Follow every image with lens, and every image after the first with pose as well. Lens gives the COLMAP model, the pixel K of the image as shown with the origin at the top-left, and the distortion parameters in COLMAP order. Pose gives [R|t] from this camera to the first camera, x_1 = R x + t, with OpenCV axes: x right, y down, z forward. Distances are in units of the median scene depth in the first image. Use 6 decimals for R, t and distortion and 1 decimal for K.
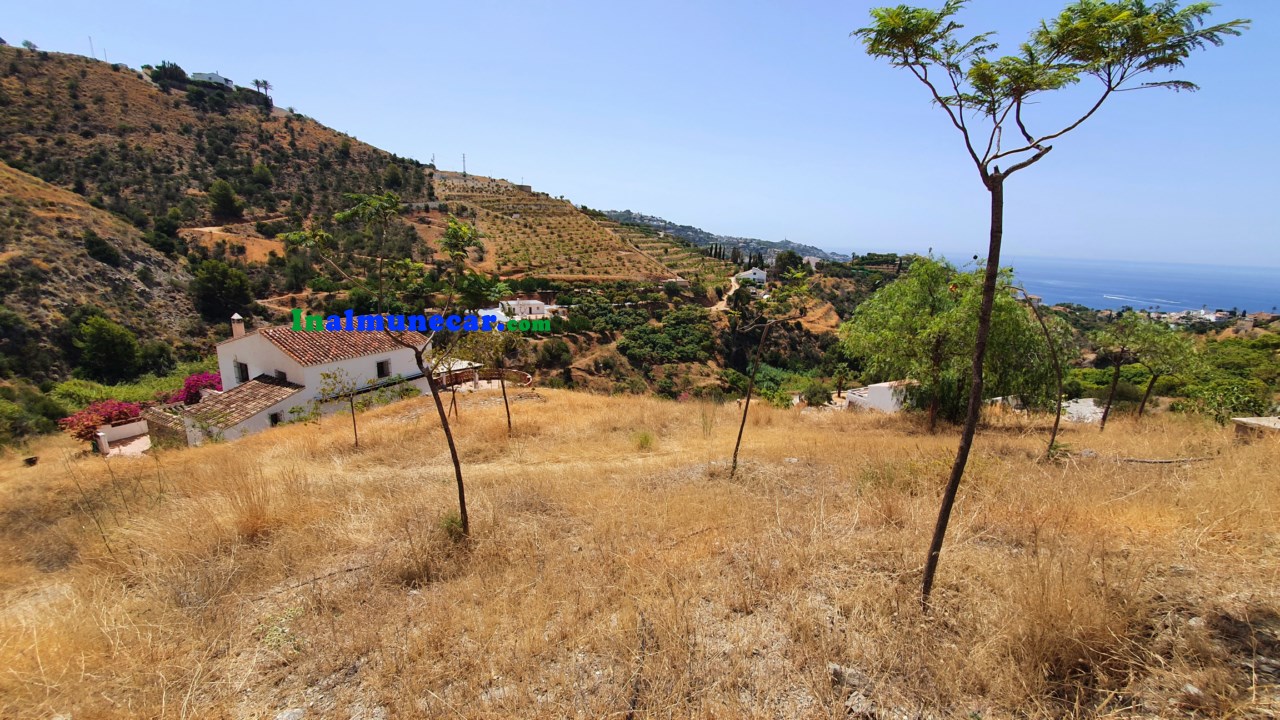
lens RADIAL K [[509.7, 0, 640.2], [0, 509.7, 364.6], [0, 0, 1]] dist [0.000593, 0.000643]
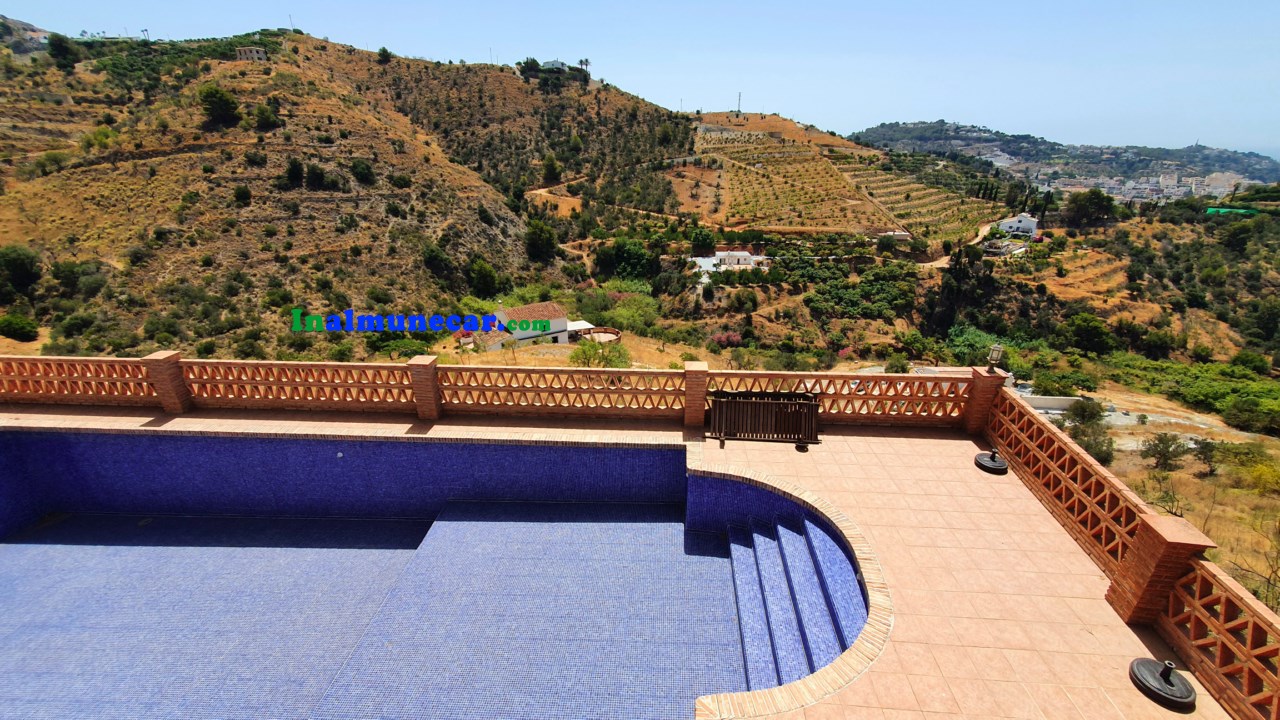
lens RADIAL K [[499.0, 0, 640.0], [0, 499.0, 360.0], [0, 0, 1]] dist [0.001962, -0.000217]
pose [[0.858747, 0.152917, -0.489050, 0.158519], [-0.082277, 0.983197, 0.162954, -0.039699], [0.505751, -0.099699, 0.856899, -0.121362]]
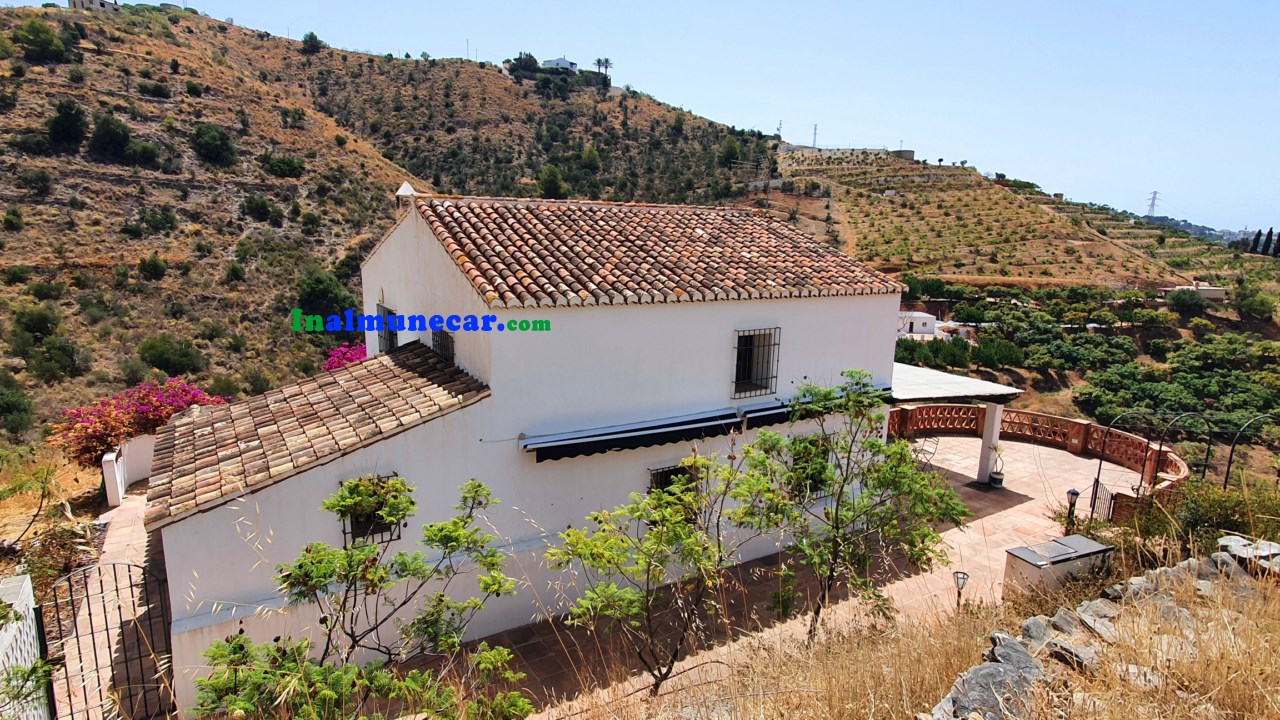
lens RADIAL K [[673.6, 0, 644.4], [0, 673.6, 373.7], [0, 0, 1]] dist [0.015005, 0.001673]
pose [[0.856589, 0.084676, -0.509005, -0.055272], [-0.111250, 0.993550, -0.021936, 0.004505], [0.503865, 0.075417, 0.860484, 0.098060]]
